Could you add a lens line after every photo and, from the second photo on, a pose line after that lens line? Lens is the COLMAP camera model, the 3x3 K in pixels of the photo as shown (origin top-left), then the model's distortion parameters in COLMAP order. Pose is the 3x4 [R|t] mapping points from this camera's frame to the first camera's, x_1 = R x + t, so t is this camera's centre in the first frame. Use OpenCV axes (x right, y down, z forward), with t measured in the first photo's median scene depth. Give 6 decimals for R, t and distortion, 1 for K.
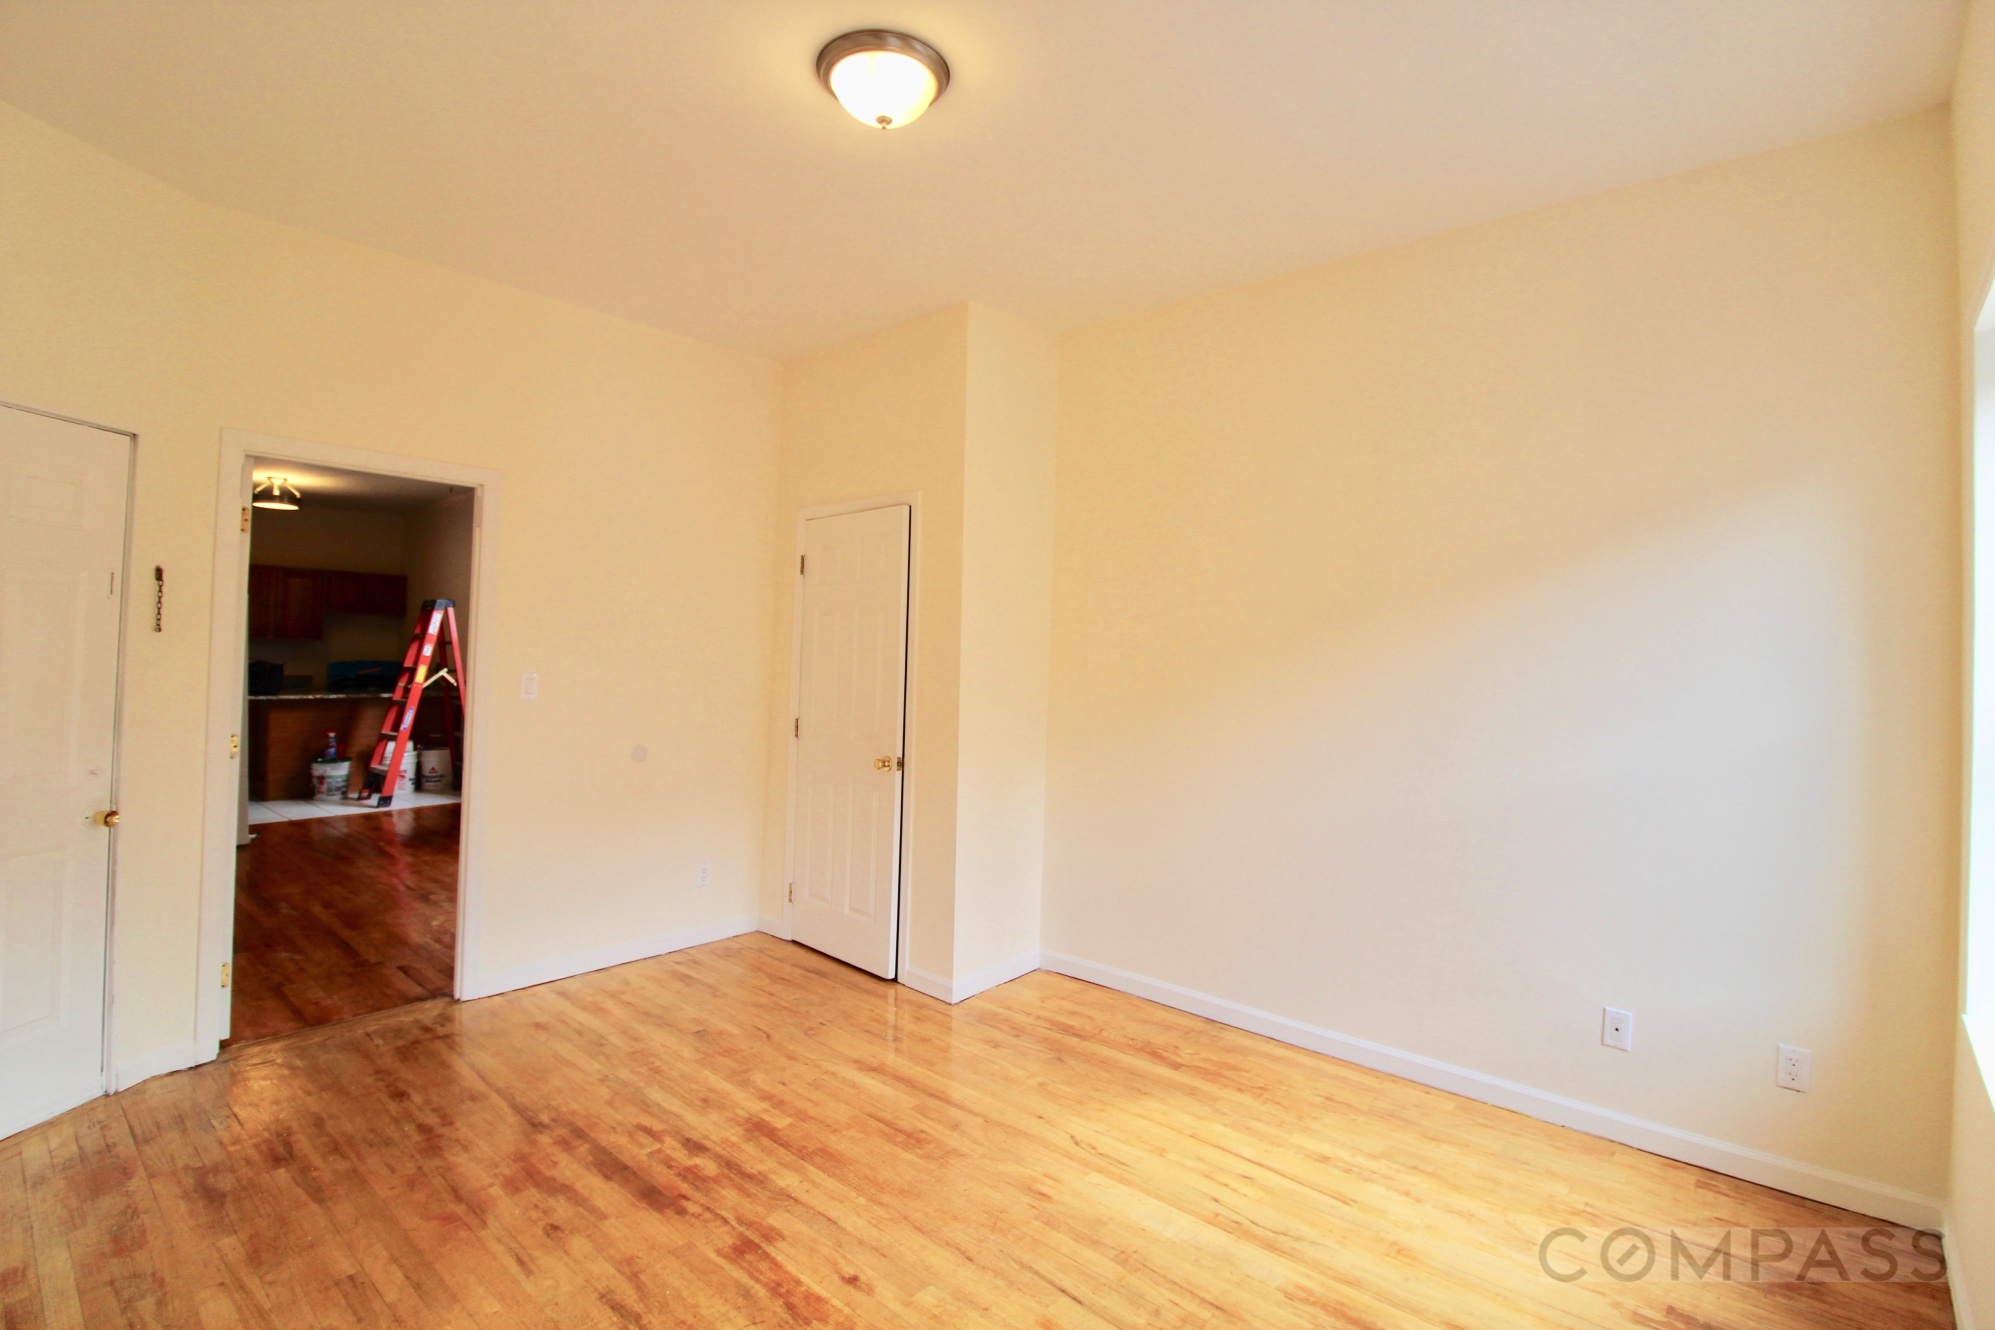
lens RADIAL K [[947.9, 0, 1005.2], [0, 947.9, 630.8], [0, 0, 1]] dist [-0.015851, -0.000565]
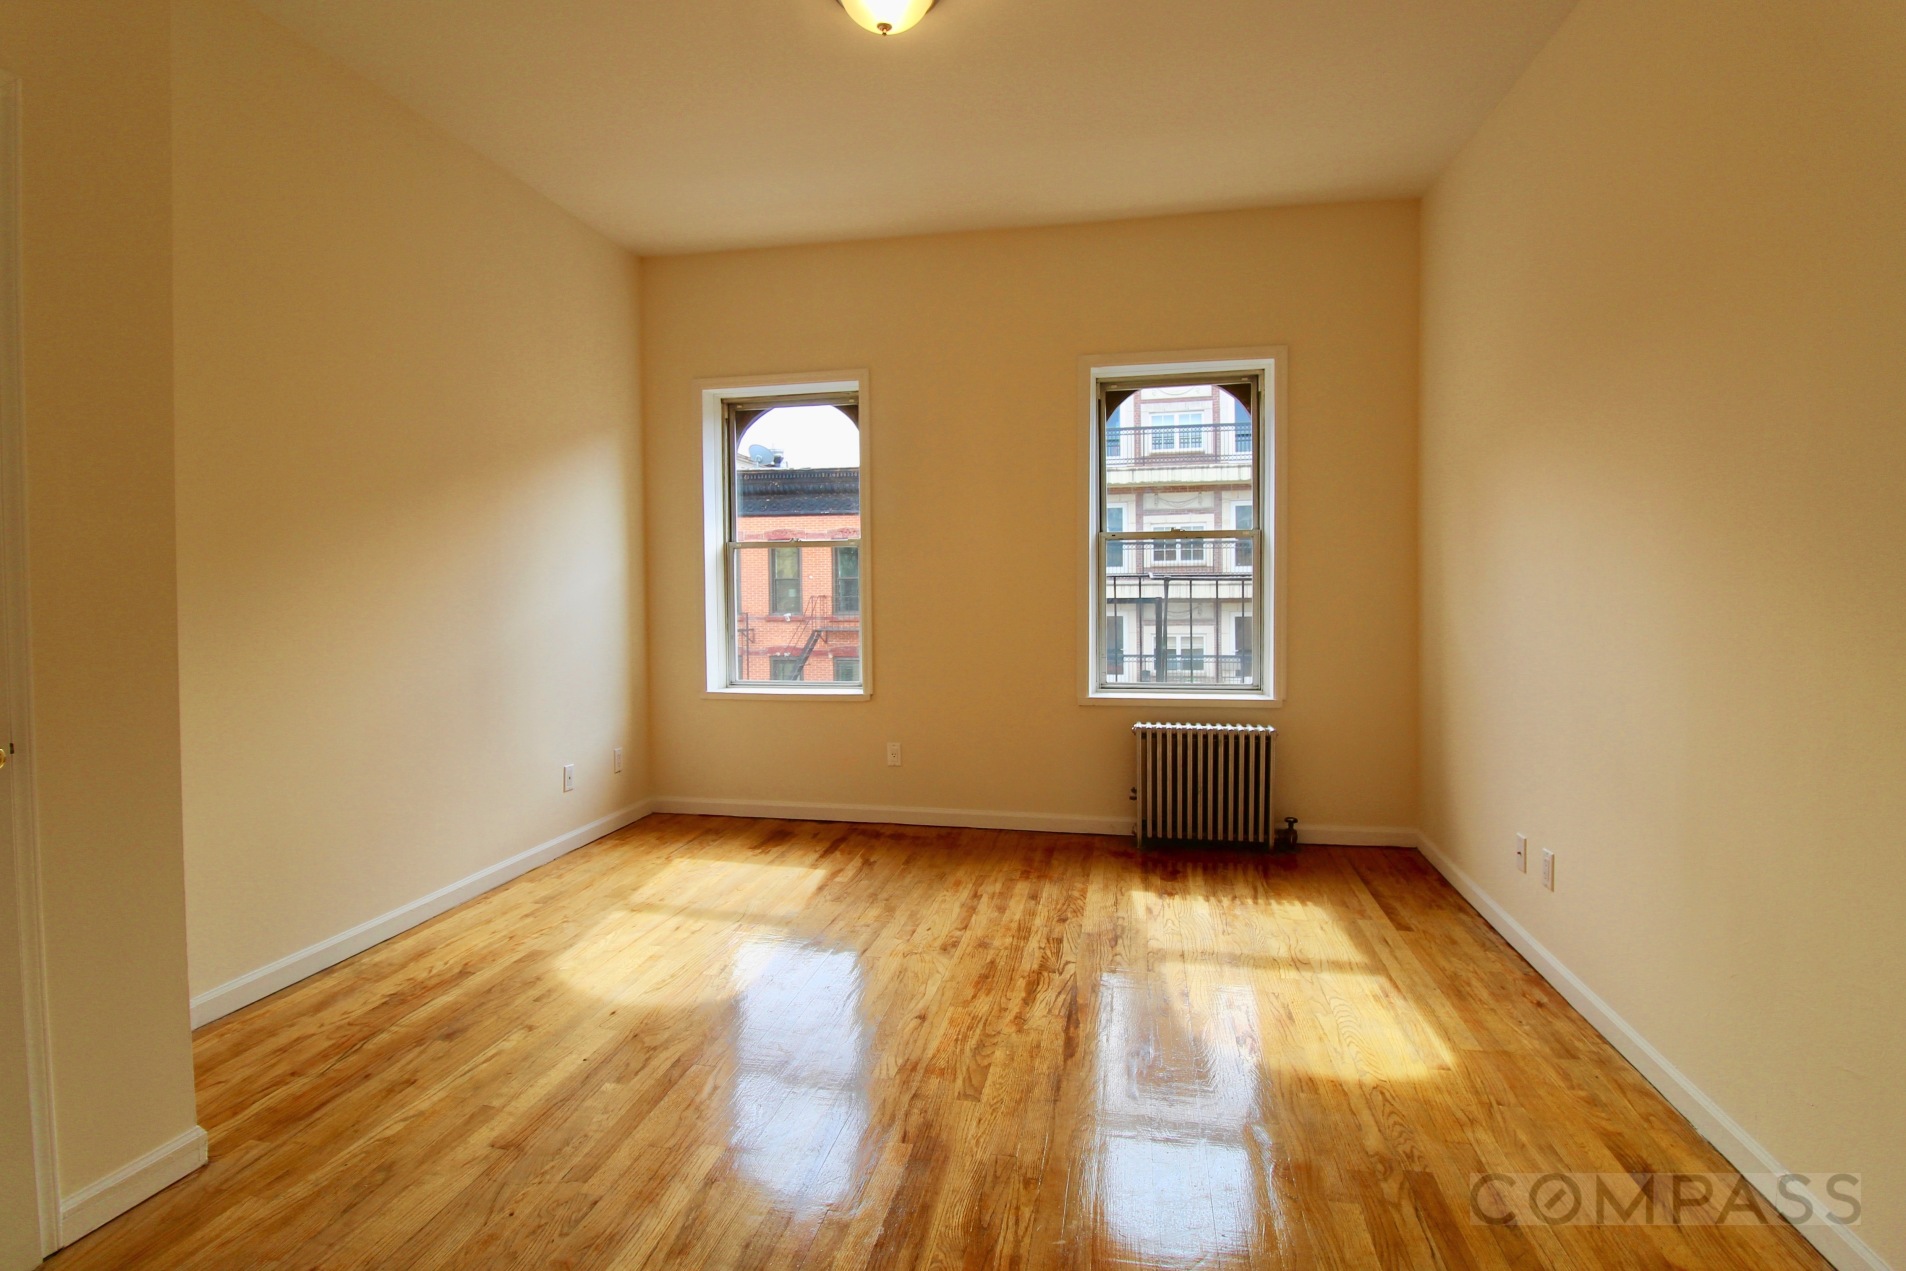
lens RADIAL K [[905.6, 0, 960.3], [0, 905.6, 602.8], [0, 0, 1]] dist [-0.015851, -0.000565]
pose [[-0.502537, -0.045222, 0.863372, -0.909552], [-0.023952, 0.998976, 0.038383, 0.070648], [-0.864224, -0.001391, -0.503105, 1.183220]]
